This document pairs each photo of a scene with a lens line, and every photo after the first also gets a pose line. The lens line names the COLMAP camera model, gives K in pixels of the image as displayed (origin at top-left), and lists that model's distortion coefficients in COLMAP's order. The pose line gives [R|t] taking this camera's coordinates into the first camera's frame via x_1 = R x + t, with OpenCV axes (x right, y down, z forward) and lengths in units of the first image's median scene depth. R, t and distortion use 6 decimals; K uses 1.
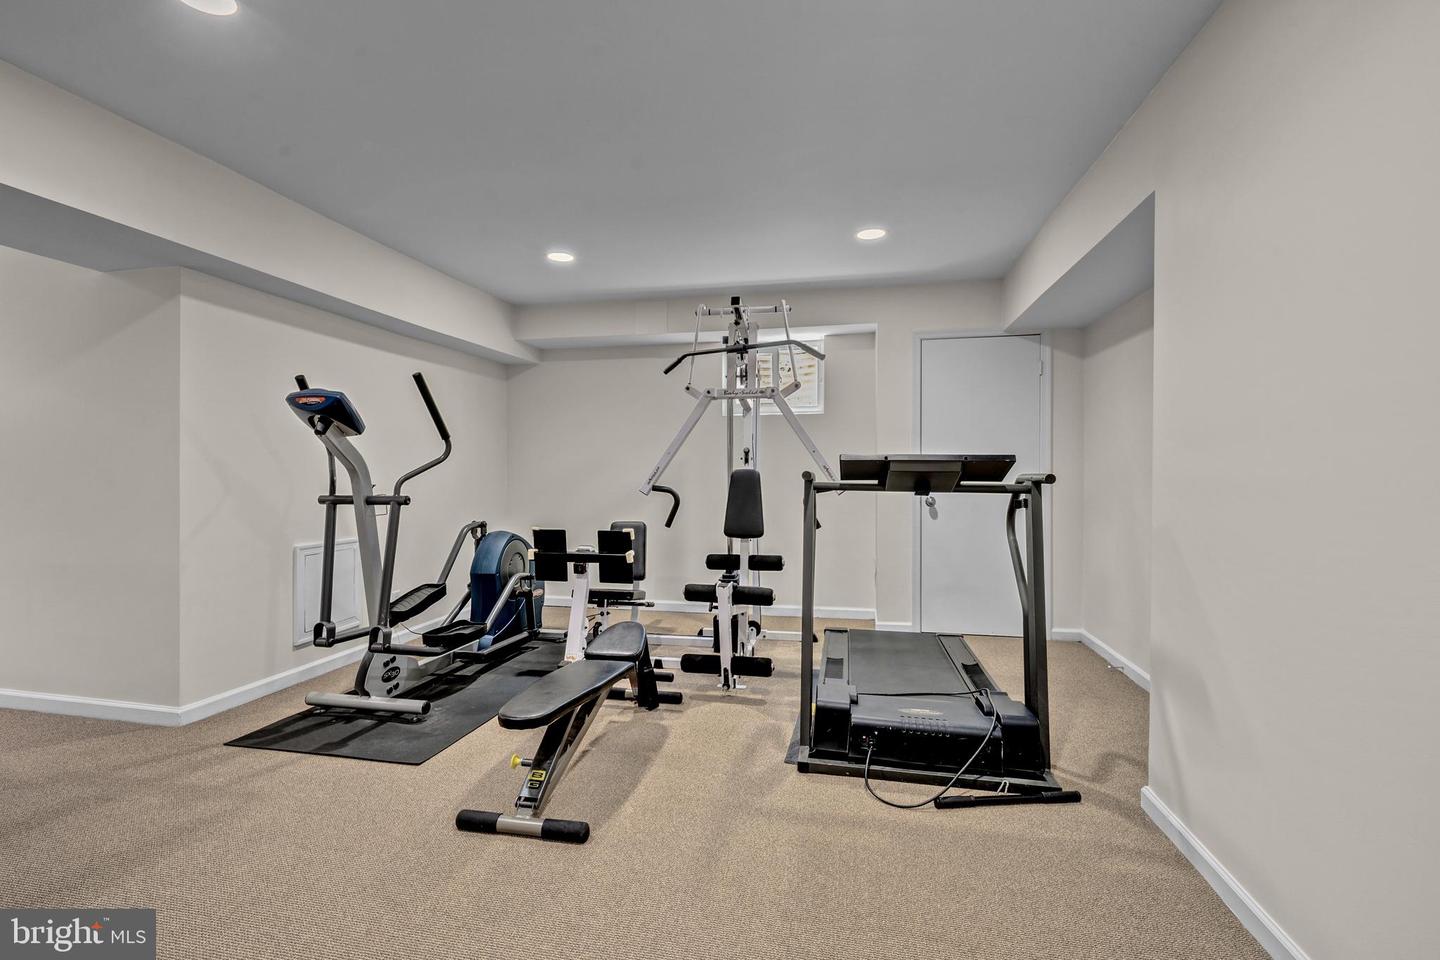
lens RADIAL K [[651.7, 0, 718.3], [0, 651.7, 475.9], [0, 0, 1]] dist [-0.000974, -0.000077]
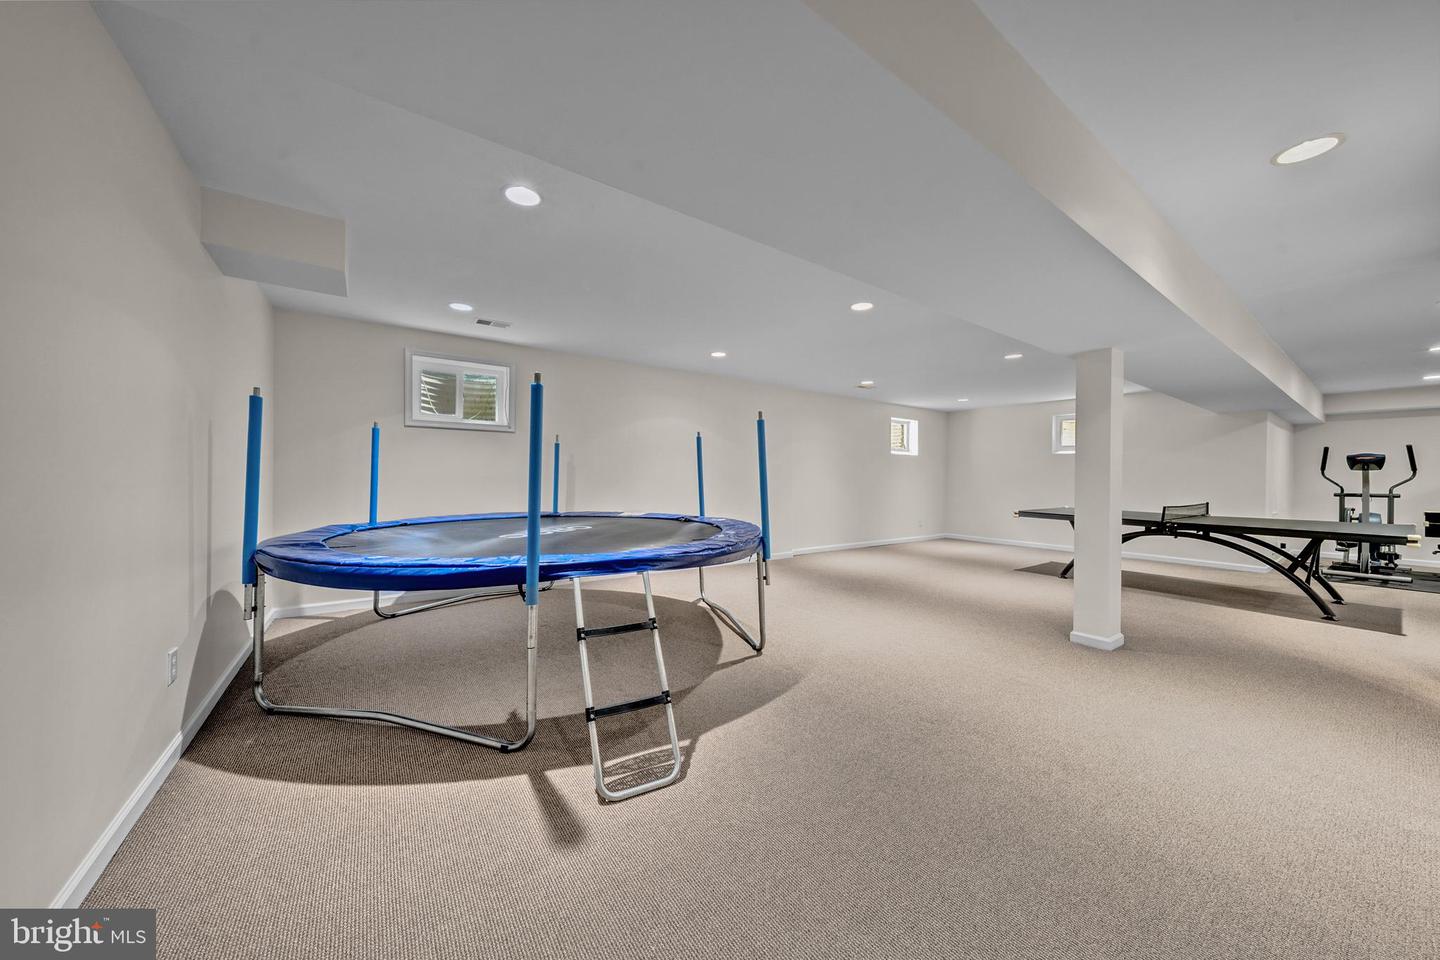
lens RADIAL K [[491.3, 0, 721.3], [0, 491.3, 479.5], [0, 0, 1]] dist [-0.000125, -0.000019]
pose [[0.743326, 0.004180, -0.668917, -1.130699], [-0.007524, 0.999969, -0.002112, -0.002017], [0.668887, 0.006603, 0.743335, -2.109450]]
